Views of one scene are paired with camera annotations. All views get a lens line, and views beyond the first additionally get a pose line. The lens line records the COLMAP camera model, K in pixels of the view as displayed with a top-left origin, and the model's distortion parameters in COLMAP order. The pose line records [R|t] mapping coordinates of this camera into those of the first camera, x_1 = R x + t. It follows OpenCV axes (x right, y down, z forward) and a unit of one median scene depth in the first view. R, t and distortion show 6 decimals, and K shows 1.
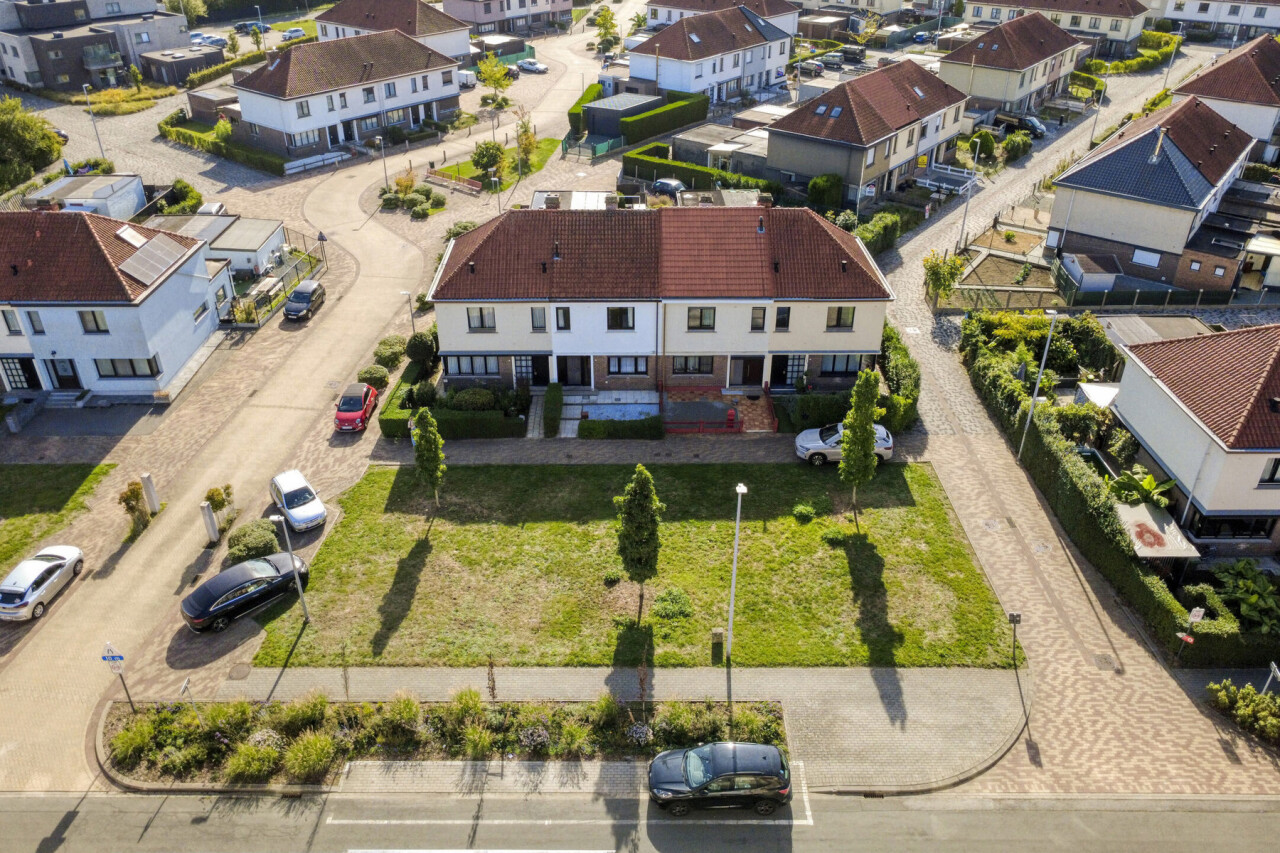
lens RADIAL K [[961.0, 0, 632.8], [0, 961.0, 422.9], [0, 0, 1]] dist [0.000437, 0.002688]
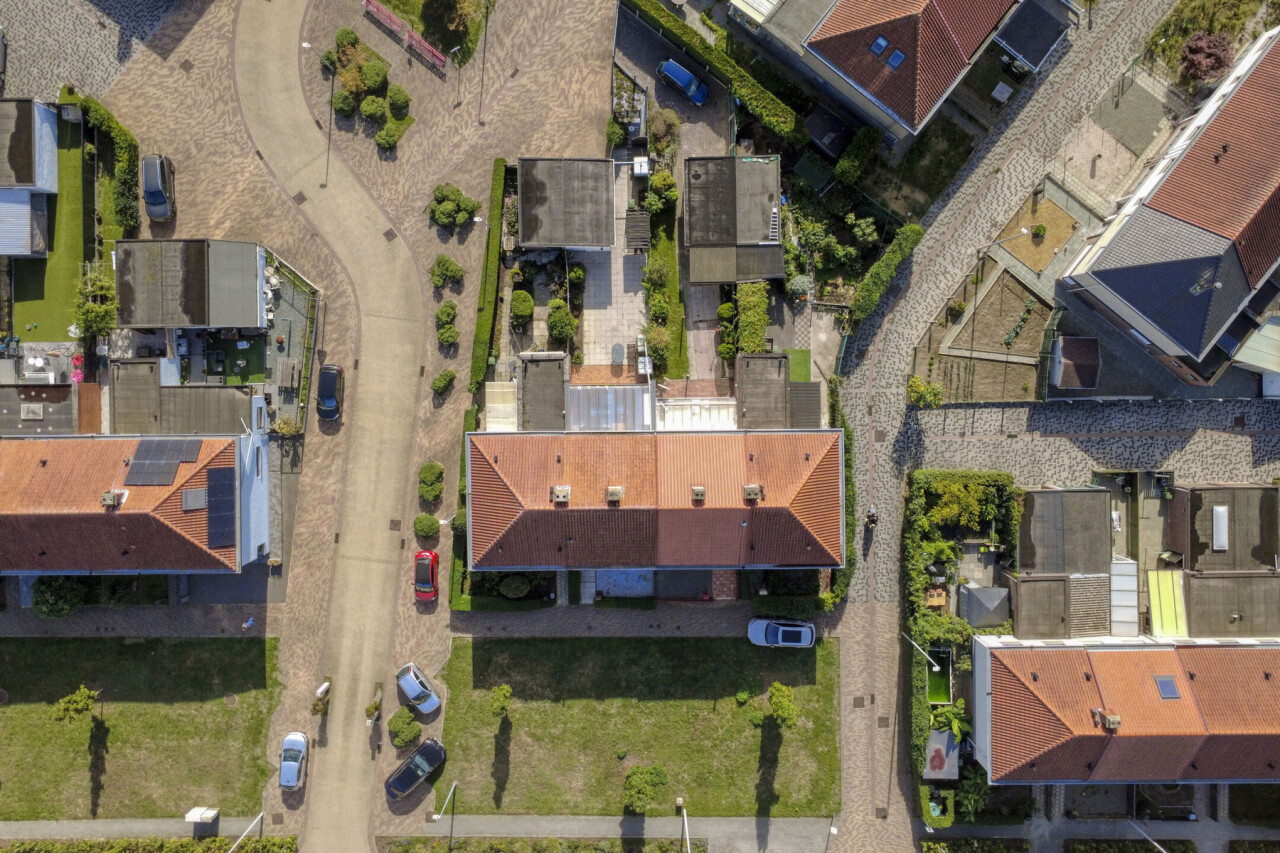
lens RADIAL K [[961.0, 0, 632.8], [0, 961.0, 422.9], [0, 0, 1]] dist [0.000437, 0.002688]
pose [[0.999984, 0.000861, -0.005562, 0.005631], [0.004515, 0.467247, 0.884115, -1.296752], [0.003360, -0.884127, 0.467235, 0.569782]]
